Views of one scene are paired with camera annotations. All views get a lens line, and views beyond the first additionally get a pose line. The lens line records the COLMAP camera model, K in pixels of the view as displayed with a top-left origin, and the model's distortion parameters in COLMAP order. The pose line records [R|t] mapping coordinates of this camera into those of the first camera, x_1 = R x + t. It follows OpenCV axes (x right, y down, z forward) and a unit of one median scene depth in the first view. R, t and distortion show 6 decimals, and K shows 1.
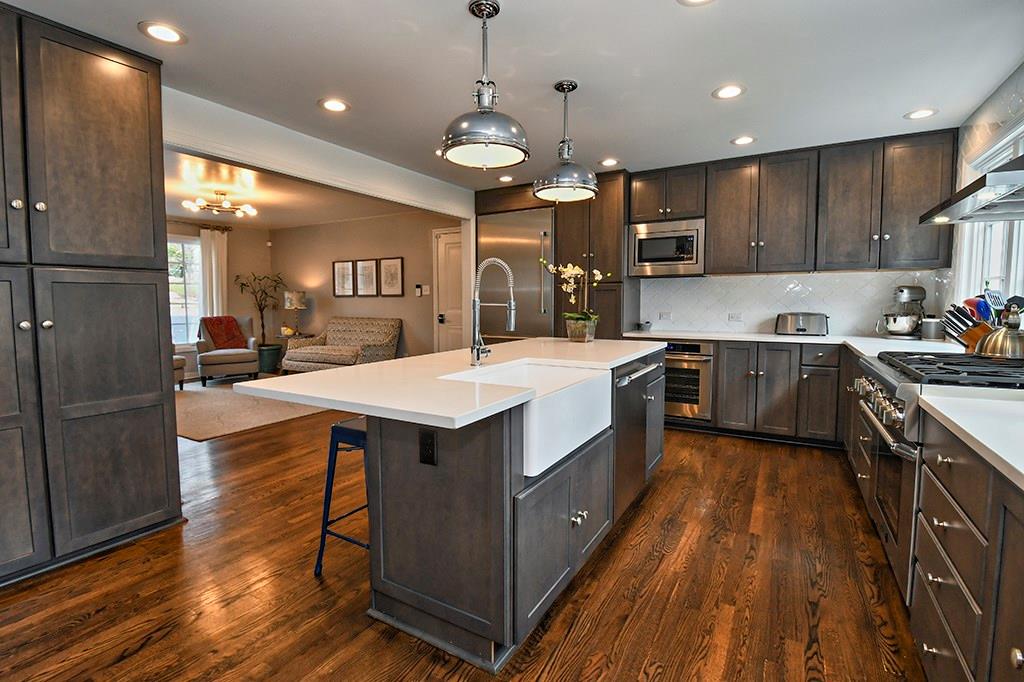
lens RADIAL K [[463.2, 0, 514.7], [0, 463.2, 341.3], [0, 0, 1]] dist [-0.017758, -0.002892]
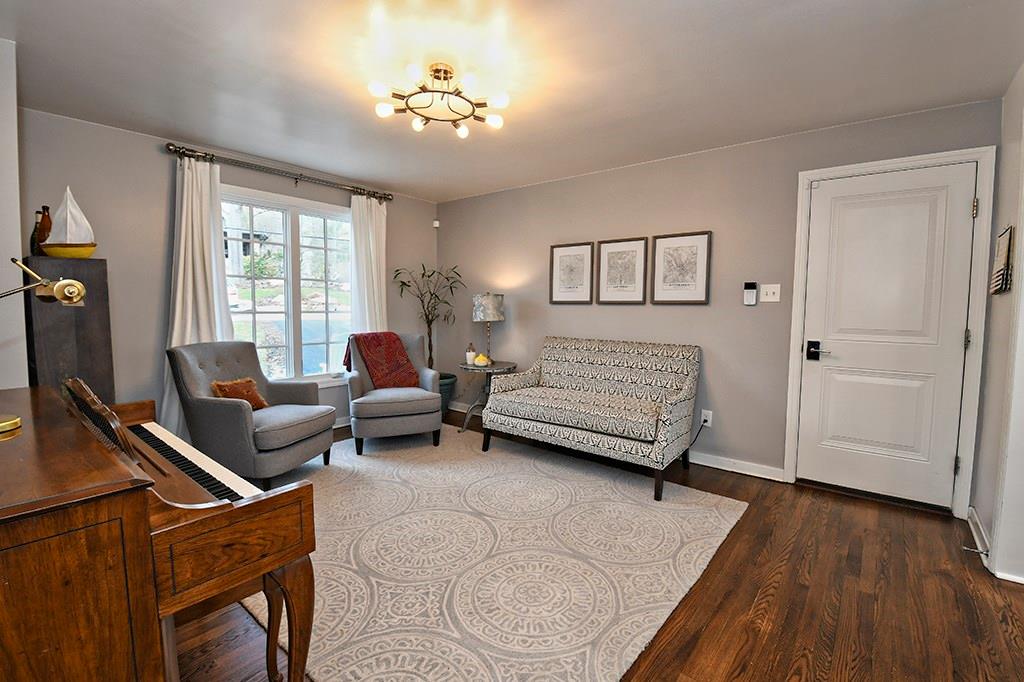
lens RADIAL K [[463.2, 0, 513.2], [0, 463.2, 338.1], [0, 0, 1]] dist [-0.017758, -0.002892]
pose [[0.986750, 0.021665, -0.160797, -0.349308], [-0.024859, 0.999531, -0.017875, -0.039600], [0.160334, 0.021636, 0.986826, 0.398840]]
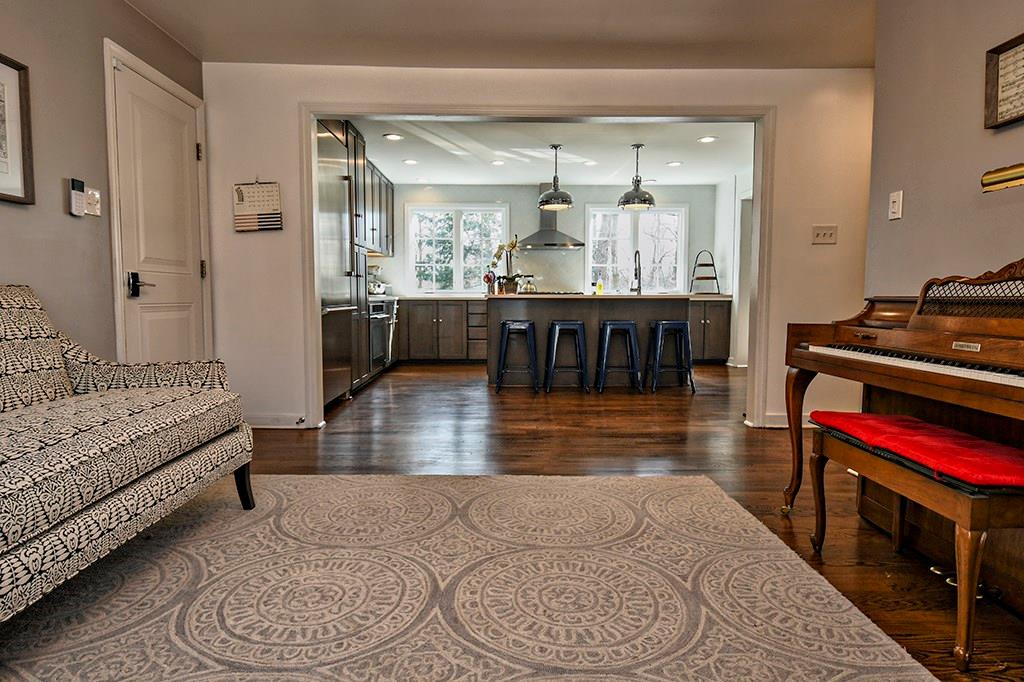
lens RADIAL K [[613.0, 0, 512.7], [0, 613.0, 338.8], [0, 0, 1]] dist [0.026448, 0.000228]
pose [[-0.526952, -0.055628, 0.848072, -0.672153], [0.076662, 0.990677, 0.112617, -0.033547], [-0.846430, 0.124359, -0.517775, 0.880142]]
